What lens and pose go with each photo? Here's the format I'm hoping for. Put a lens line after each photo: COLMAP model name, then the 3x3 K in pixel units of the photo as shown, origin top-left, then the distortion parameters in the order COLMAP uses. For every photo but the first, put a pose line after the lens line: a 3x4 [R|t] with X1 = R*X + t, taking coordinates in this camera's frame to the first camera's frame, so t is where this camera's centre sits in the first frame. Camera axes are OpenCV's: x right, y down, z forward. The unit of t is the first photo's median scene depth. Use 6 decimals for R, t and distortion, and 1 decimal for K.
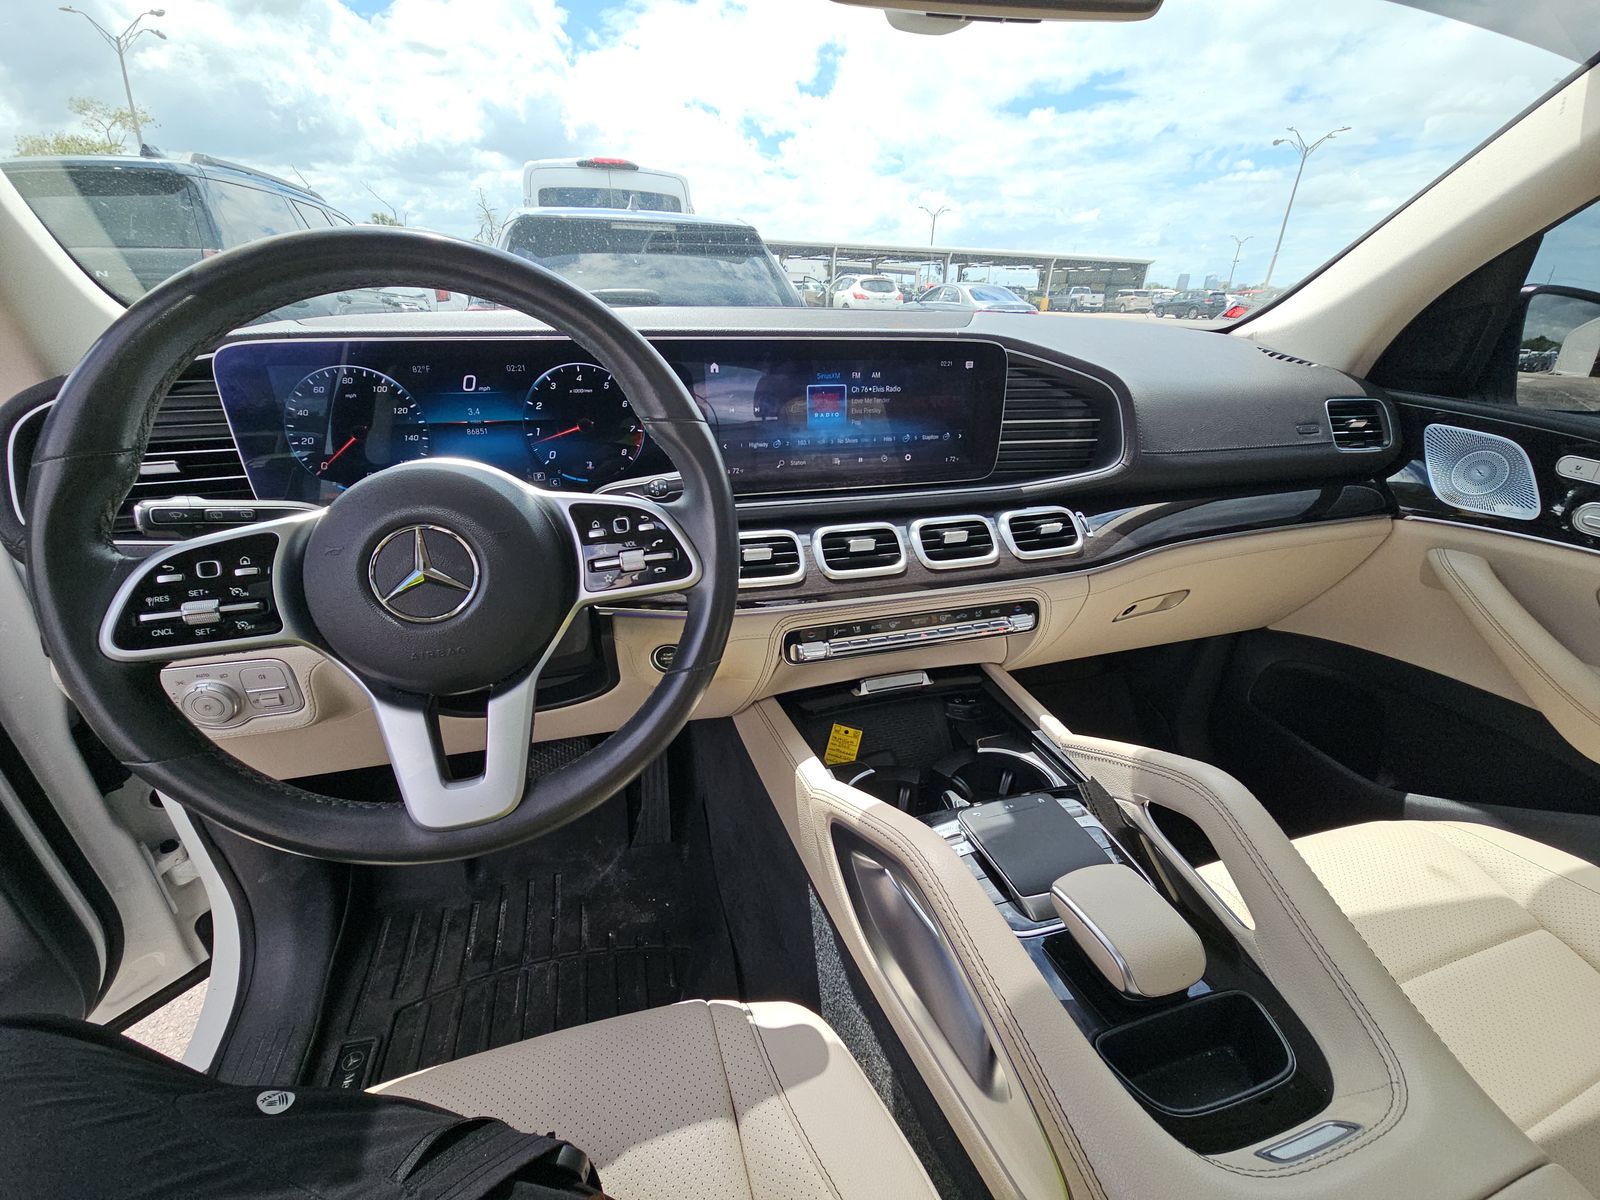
lens RADIAL K [[637.9, 0, 800.4], [0, 637.9, 601.1], [0, 0, 1]] dist [0.015662, 0.000276]
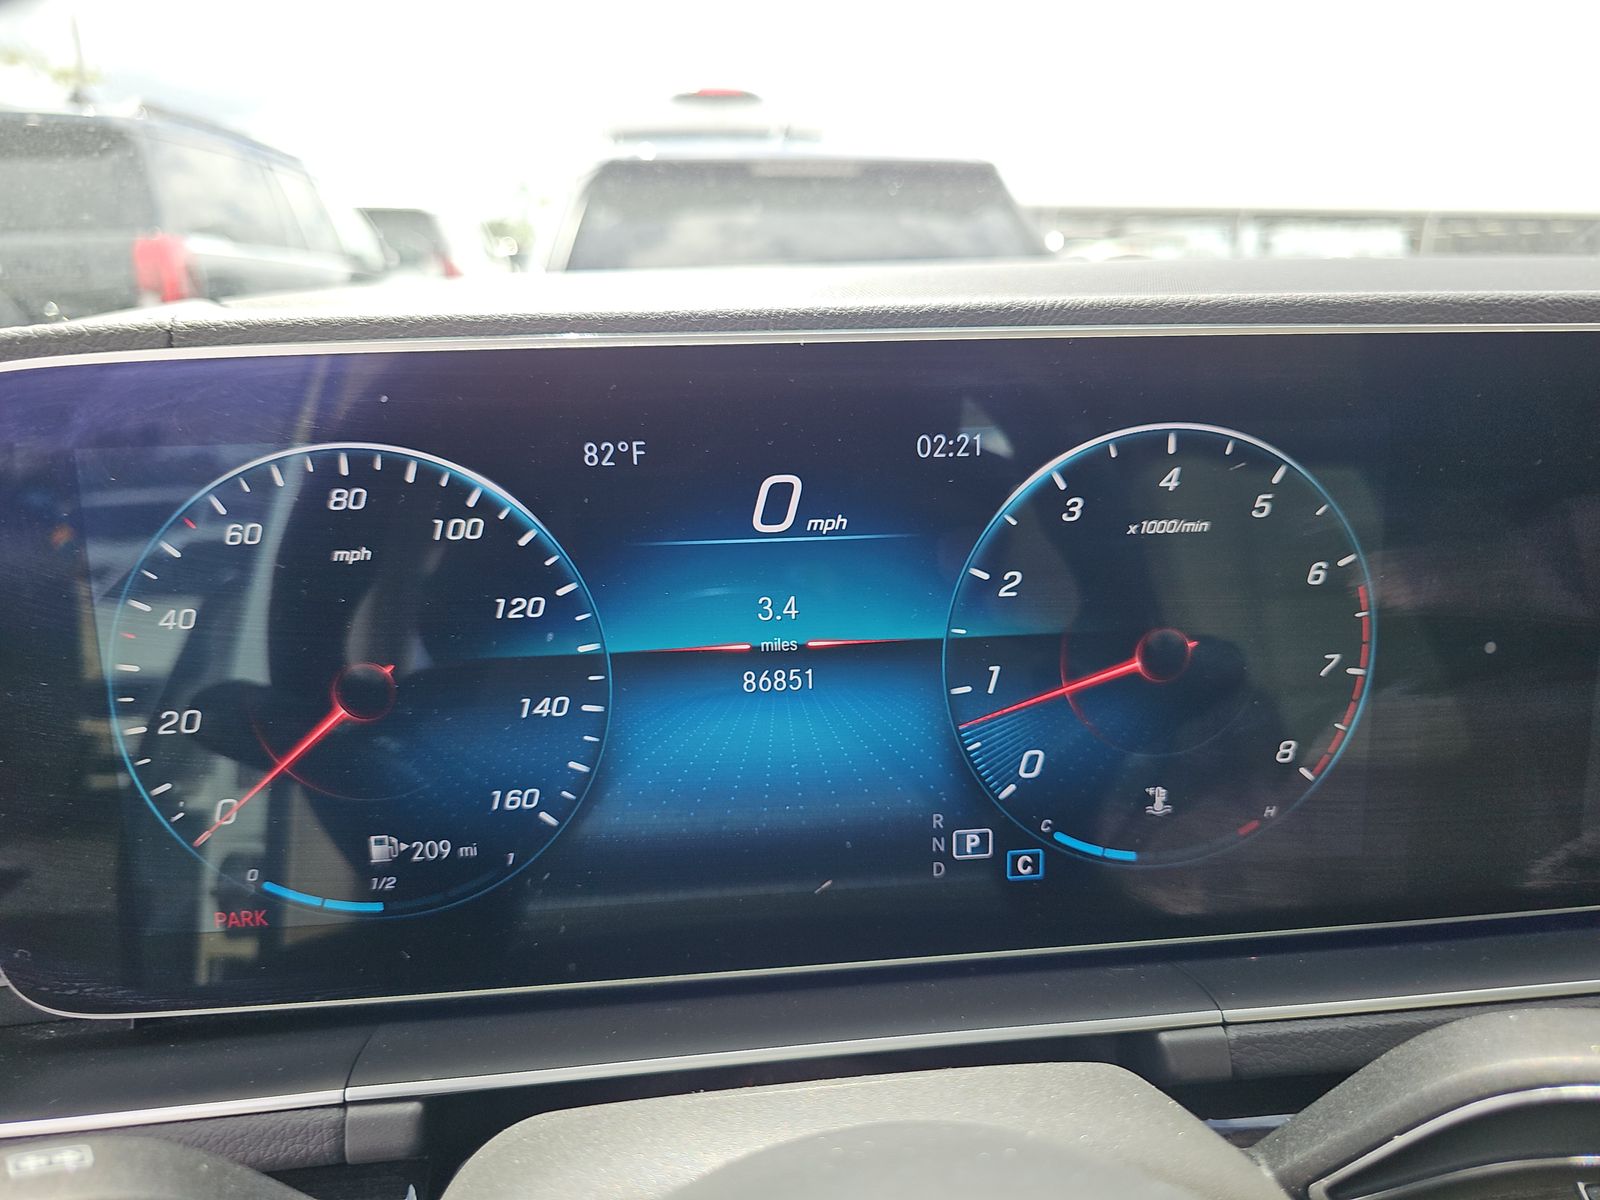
lens RADIAL K [[1079.2, 0, 798.9], [0, 1079.2, 599.5], [0, 0, 1]] dist [0.003636, 0.000159]
pose [[0.987410, 0.025531, -0.156110, -0.421889], [-0.050250, 0.986396, -0.156519, -0.225584], [0.149990, 0.162393, 0.975260, 0.564354]]
